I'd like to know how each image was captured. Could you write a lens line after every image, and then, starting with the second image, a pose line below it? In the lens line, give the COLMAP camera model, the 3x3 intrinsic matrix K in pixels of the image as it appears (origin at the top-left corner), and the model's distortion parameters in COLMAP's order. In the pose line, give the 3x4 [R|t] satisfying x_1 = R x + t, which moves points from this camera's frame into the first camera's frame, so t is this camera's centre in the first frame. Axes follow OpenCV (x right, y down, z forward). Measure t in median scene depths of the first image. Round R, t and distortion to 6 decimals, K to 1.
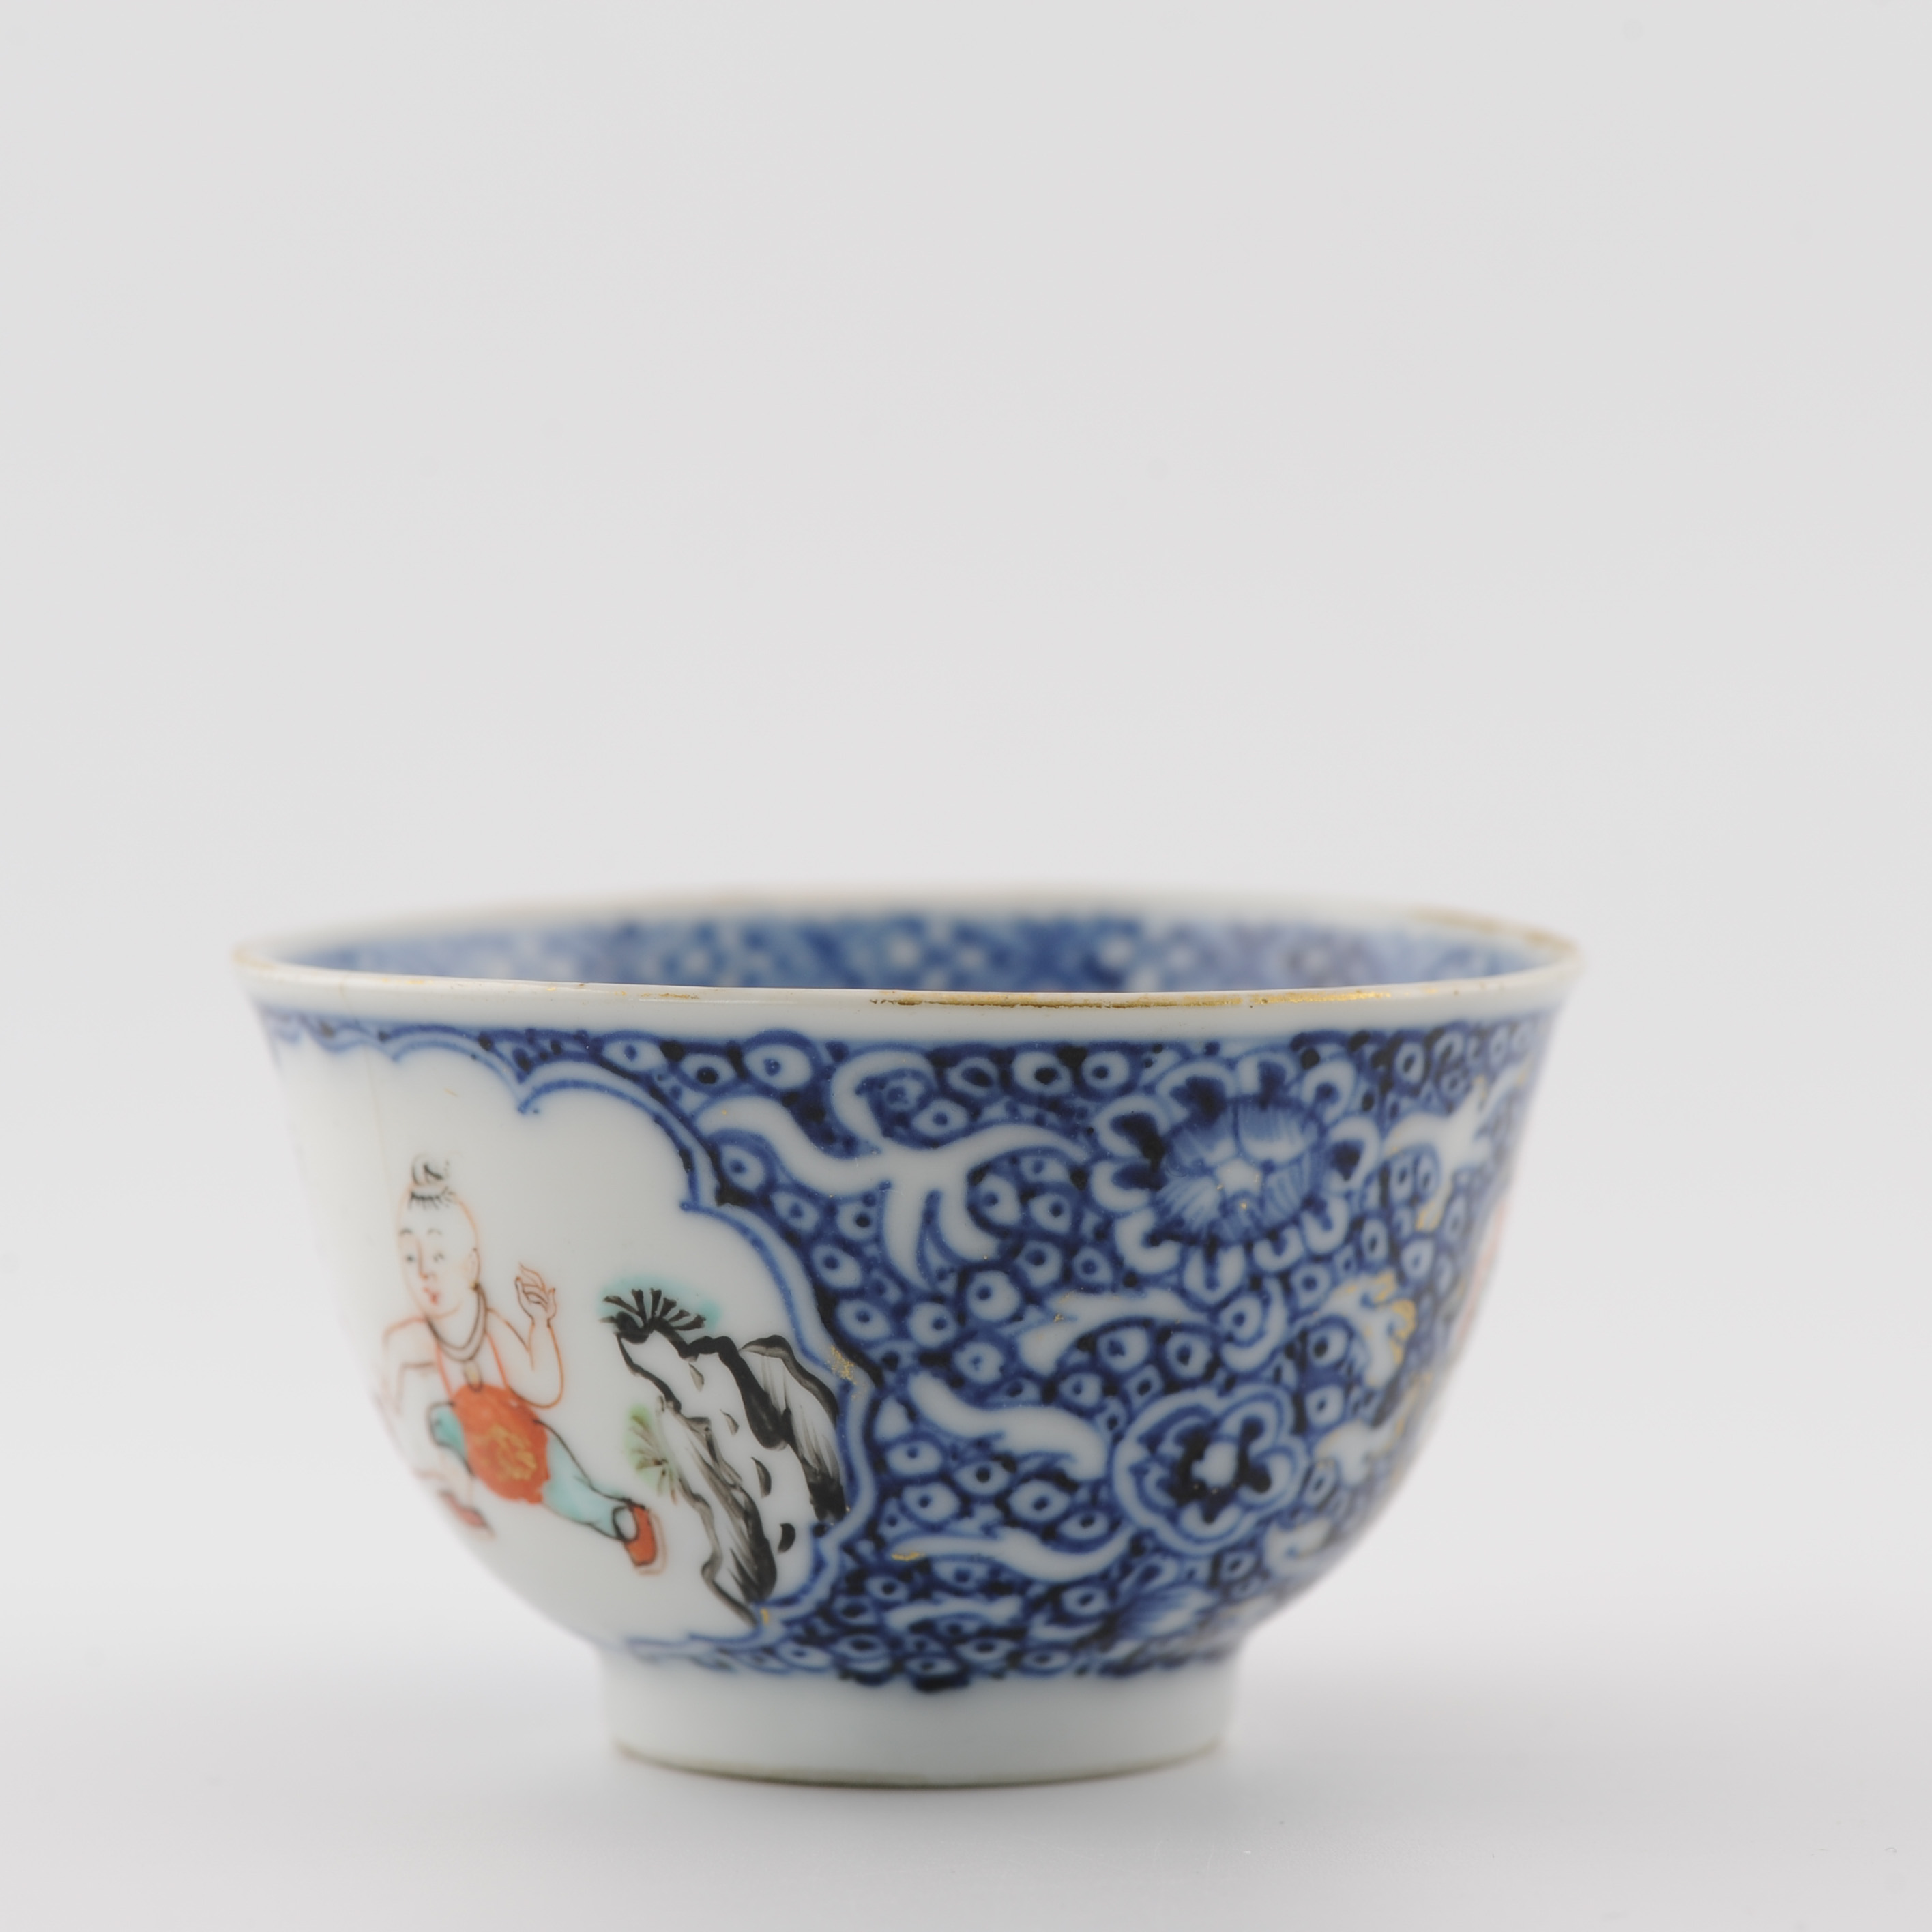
lens RADIAL K [[11346.7, 0, 966.0], [0, 11346.7, 966.0], [0, 0, 1]] dist [-0.588391, -35.612948]
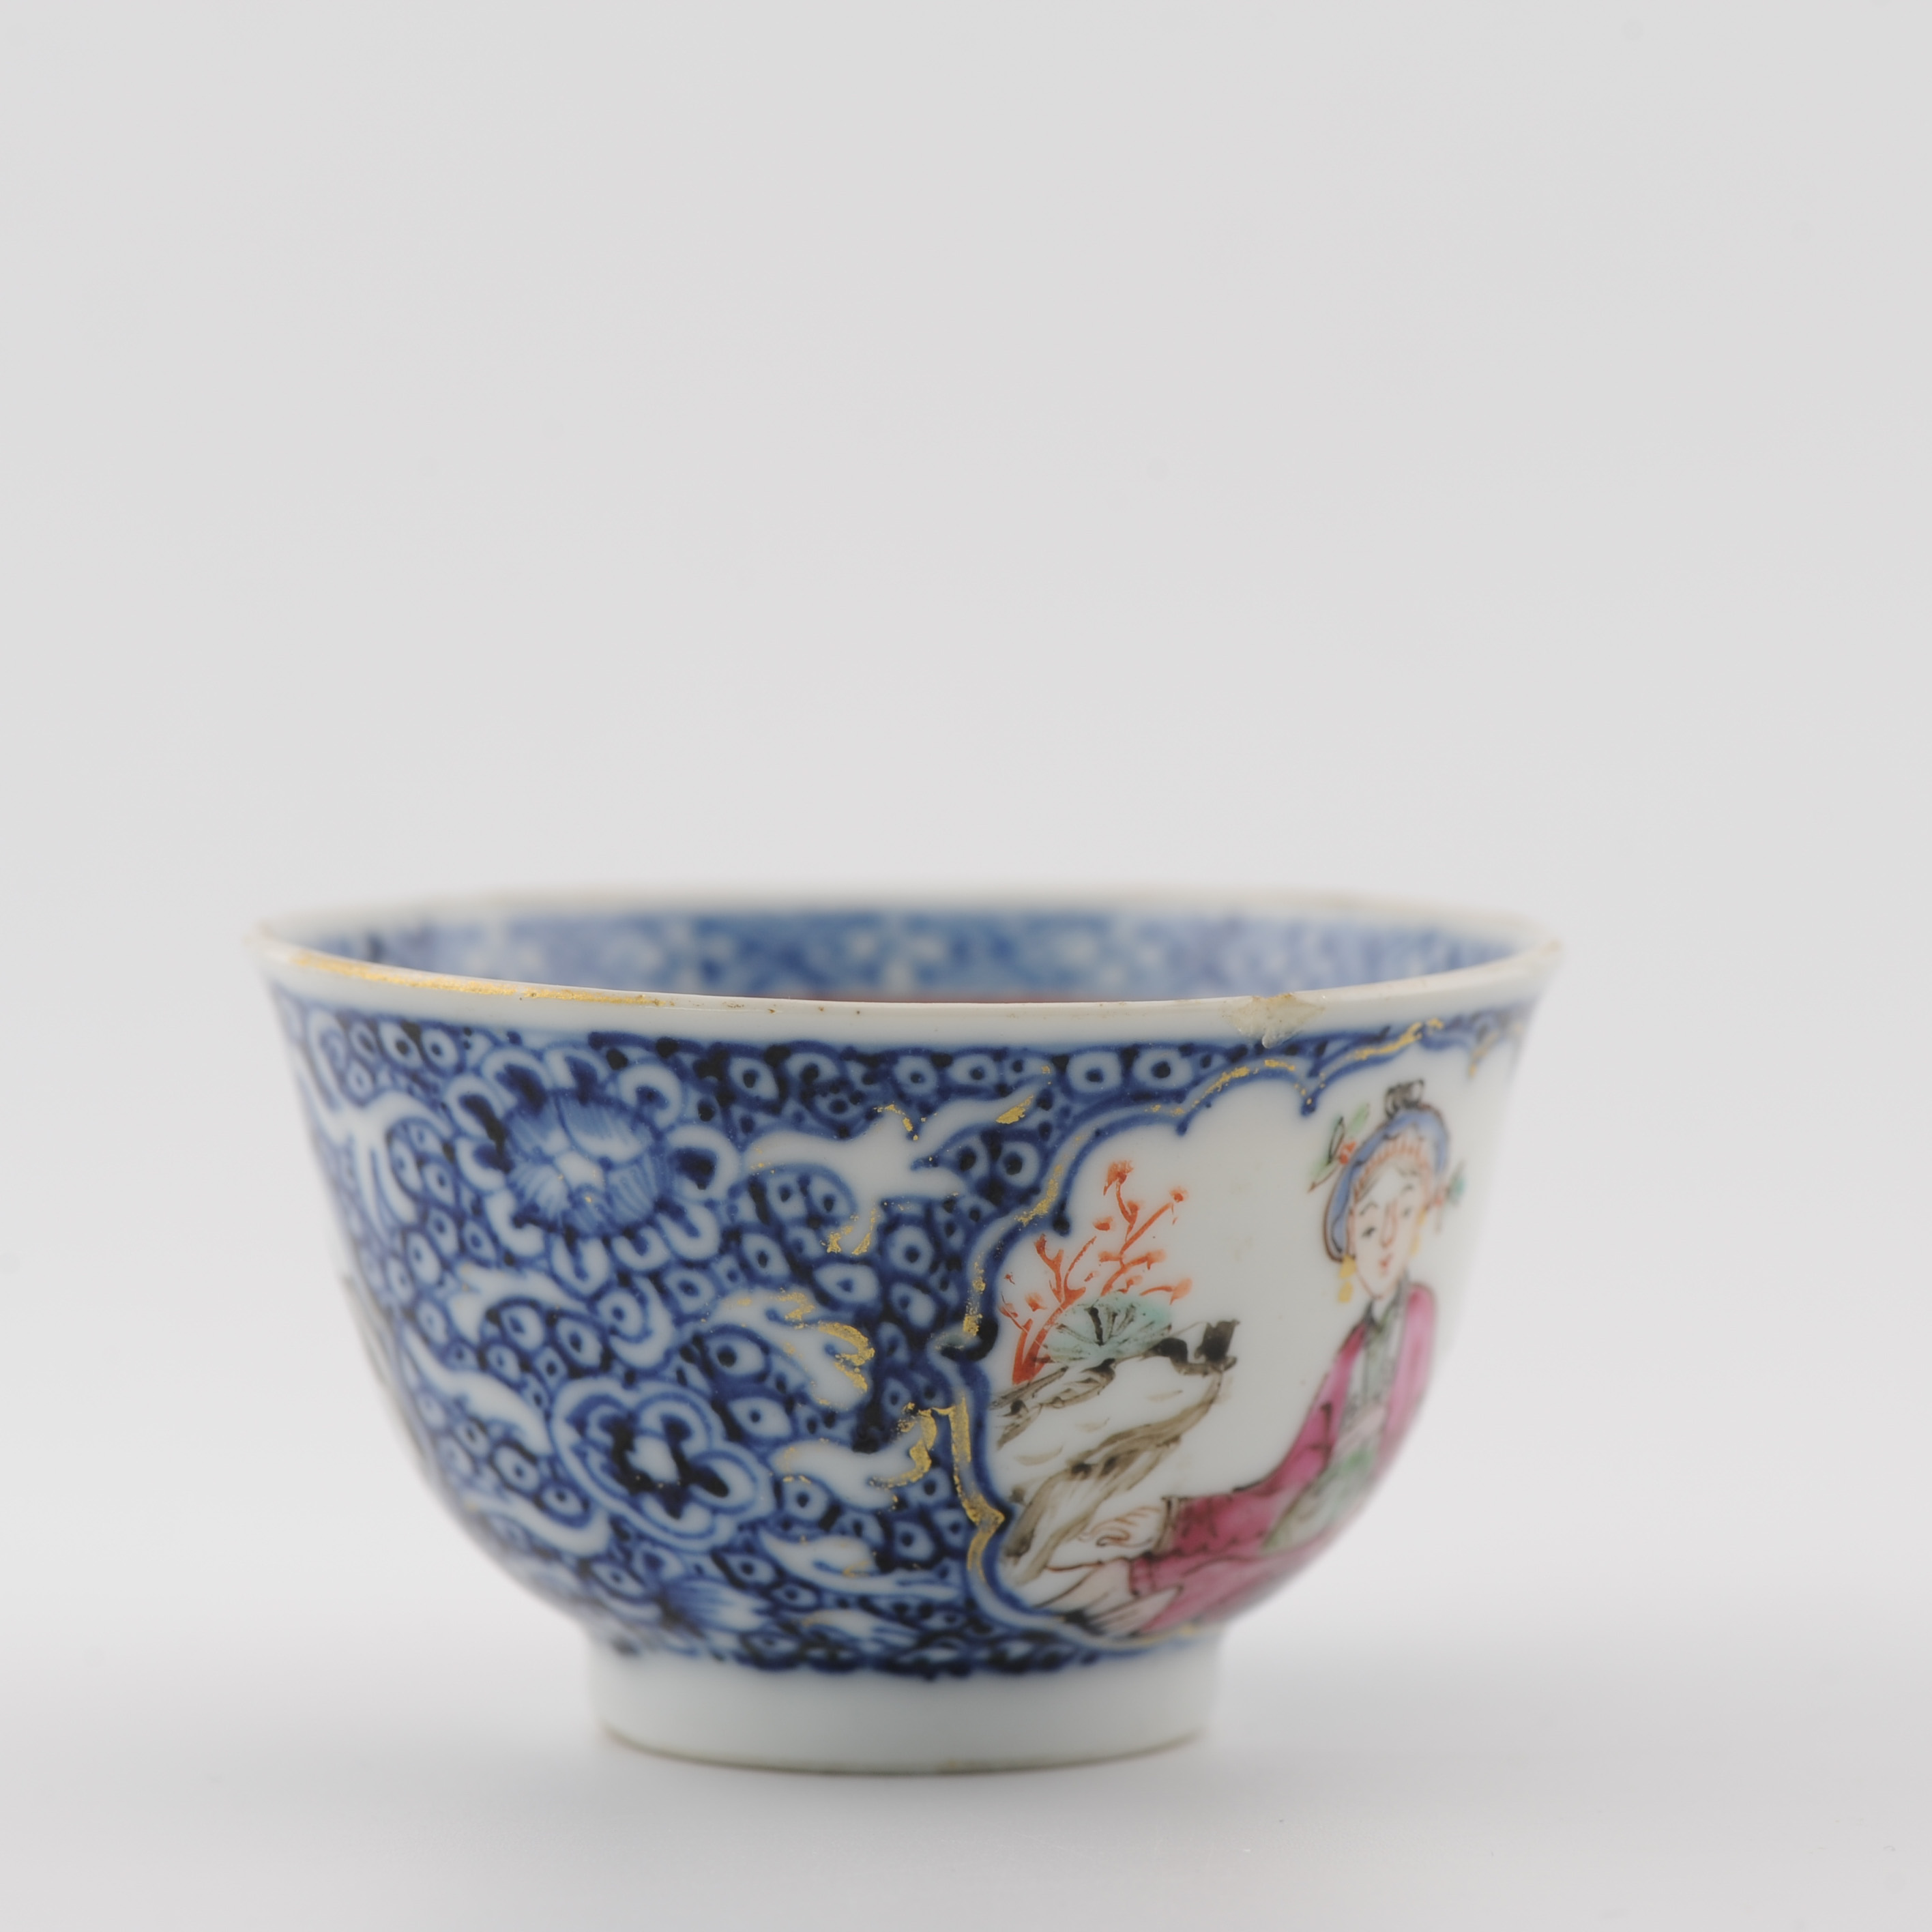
lens RADIAL K [[11346.7, 0, 966.0], [0, 11346.7, 966.0], [0, 0, 1]] dist [-0.588391, -35.612948]
pose [[0.481789, 0.081861, -0.872455, 0.916159], [-0.078240, 0.995669, 0.050216, -0.052642], [0.872788, 0.044068, 0.486107, 0.537021]]
